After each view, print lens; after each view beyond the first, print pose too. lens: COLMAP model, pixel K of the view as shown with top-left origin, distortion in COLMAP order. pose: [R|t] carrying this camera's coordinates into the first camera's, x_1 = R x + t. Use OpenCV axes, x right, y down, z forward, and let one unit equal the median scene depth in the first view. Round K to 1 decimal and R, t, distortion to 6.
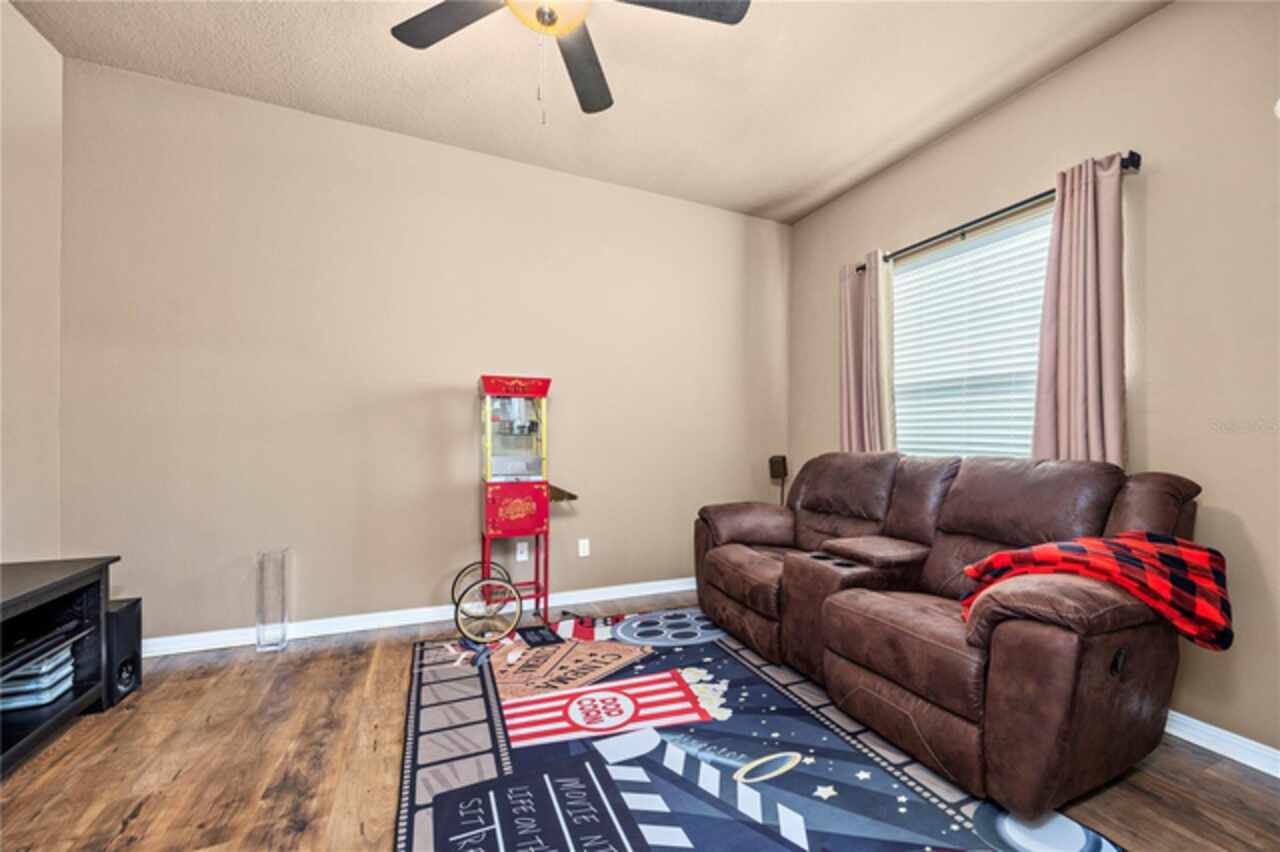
lens RADIAL K [[491.2, 0, 646.3], [0, 491.2, 434.8], [0, 0, 1]] dist [-0.002596, 0.000947]
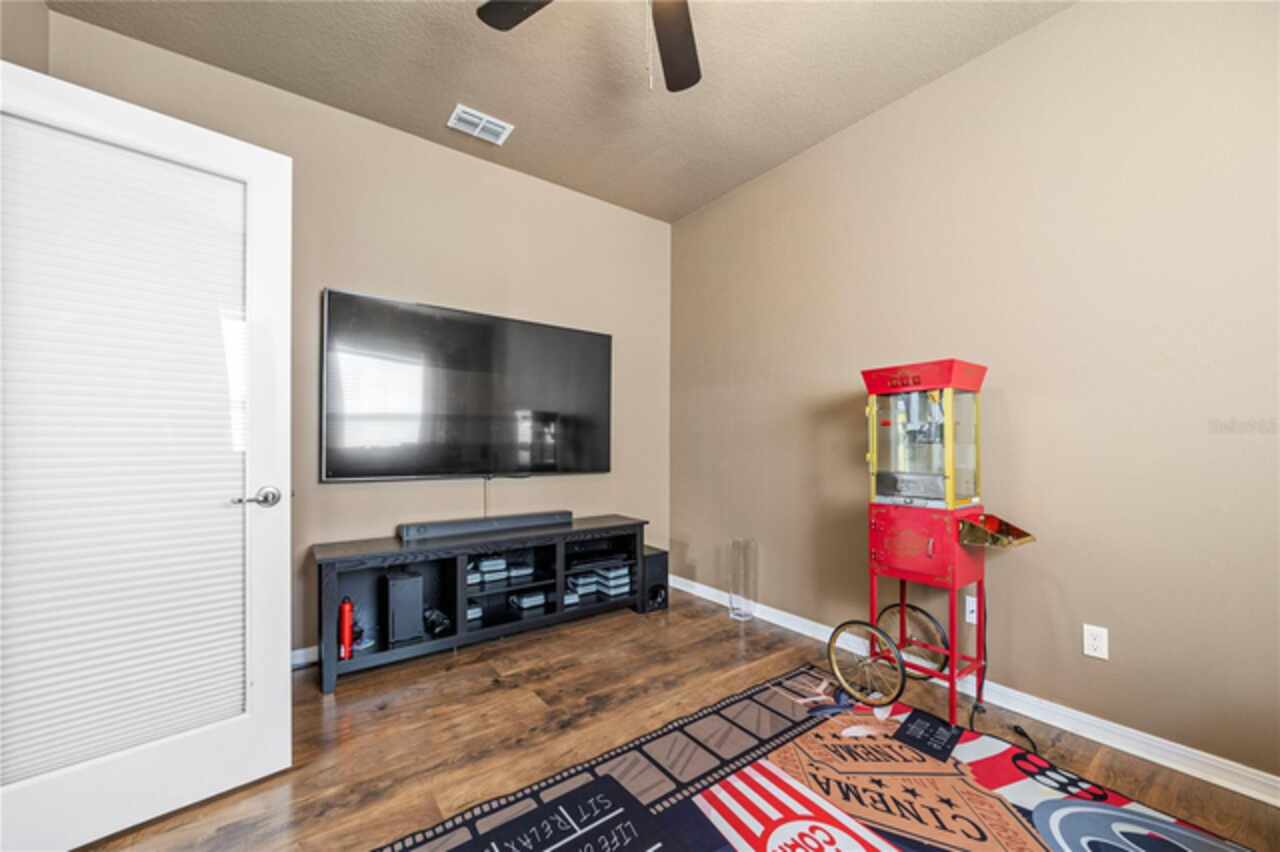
lens RADIAL K [[491.2, 0, 647.9], [0, 491.2, 430.6], [0, 0, 1]] dist [-0.002596, 0.000947]
pose [[0.241736, -0.031297, -0.969837, 0.445242], [0.010020, 0.999507, -0.029757, -0.000565], [0.970290, -0.002525, 0.241931, 0.537628]]
